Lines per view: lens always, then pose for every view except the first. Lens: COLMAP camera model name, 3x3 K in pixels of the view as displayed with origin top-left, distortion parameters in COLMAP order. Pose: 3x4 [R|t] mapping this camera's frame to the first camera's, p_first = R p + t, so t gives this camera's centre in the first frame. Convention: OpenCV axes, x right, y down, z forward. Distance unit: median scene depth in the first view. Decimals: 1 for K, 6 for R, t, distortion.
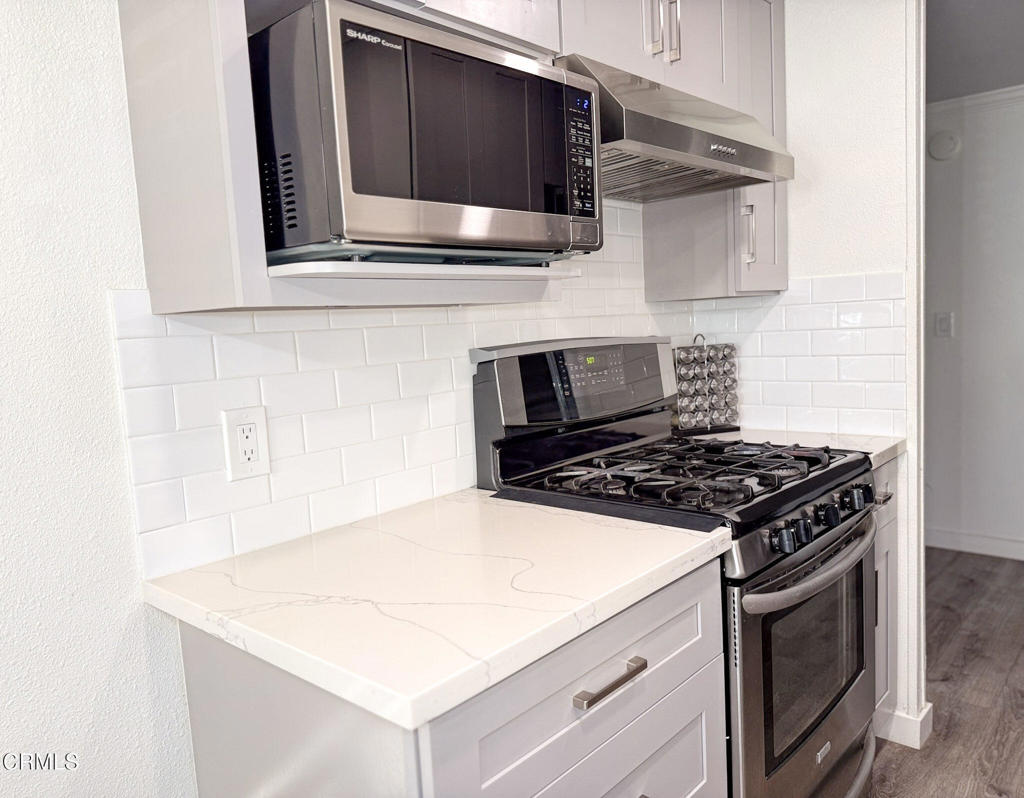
lens RADIAL K [[760.4, 0, 522.9], [0, 760.4, 402.6], [0, 0, 1]] dist [0.049260, -0.055797]
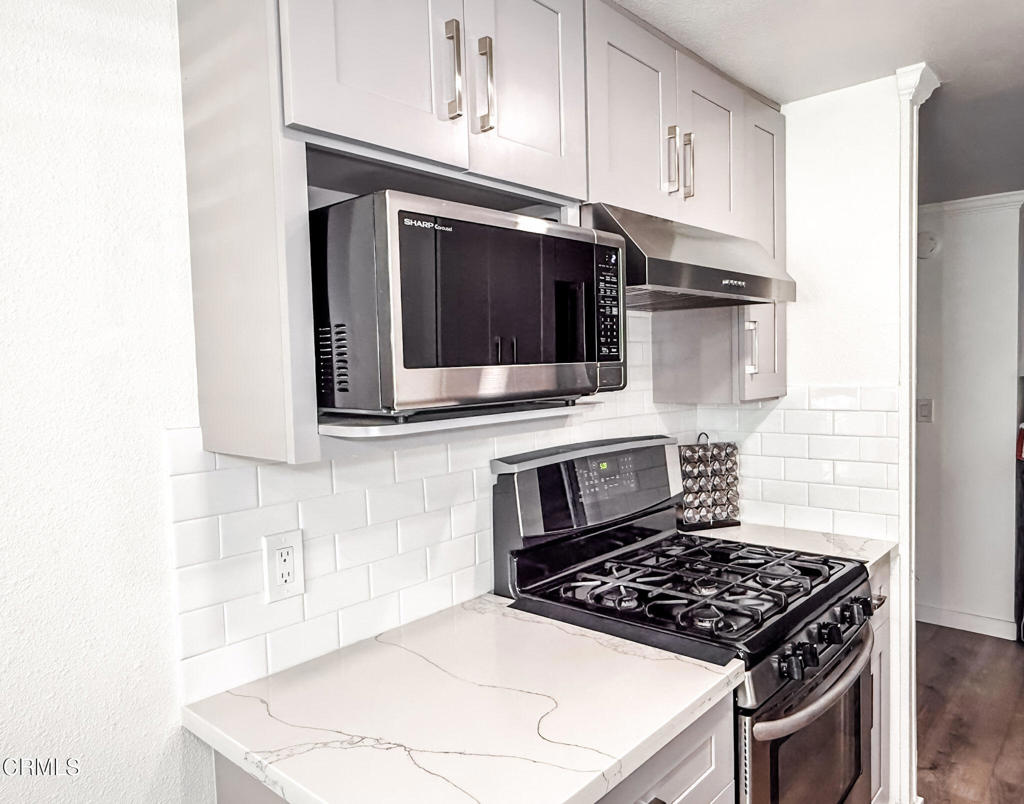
lens RADIAL K [[721.3, 0, 519.8], [0, 721.3, 403.9], [0, 0, 1]] dist [-0.007360, 0.022064]
pose [[0.999682, 0.025182, 0.001645, -0.040589], [-0.025076, 0.998567, -0.047288, -0.120034], [-0.002834, 0.047231, 0.998880, -0.000160]]
